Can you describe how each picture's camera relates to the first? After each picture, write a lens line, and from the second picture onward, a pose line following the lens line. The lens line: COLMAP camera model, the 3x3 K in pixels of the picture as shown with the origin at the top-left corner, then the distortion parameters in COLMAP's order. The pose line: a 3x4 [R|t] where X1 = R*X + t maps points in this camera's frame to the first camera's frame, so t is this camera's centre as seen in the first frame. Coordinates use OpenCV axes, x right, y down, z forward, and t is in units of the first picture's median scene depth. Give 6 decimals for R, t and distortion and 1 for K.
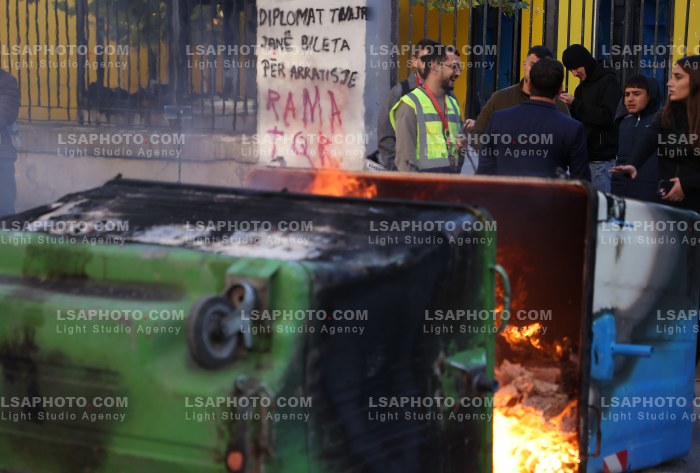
lens RADIAL K [[1627.2, 0, 351.9], [0, 1627.2, 229.1], [0, 0, 1]] dist [0.449893, 0.000000]
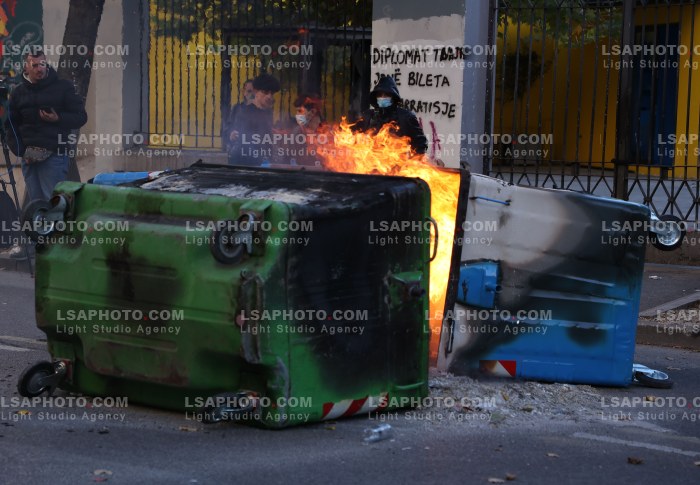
lens RADIAL K [[1613.7, 0, 348.8], [0, 1613.7, 239.9], [0, 0, 1]] dist [0.185563, 0.000000]
pose [[0.994982, 0.020135, -0.098004, 0.043212], [-0.021781, 0.999639, -0.015750, 0.018585], [0.097652, 0.017805, 0.995061, -0.135044]]
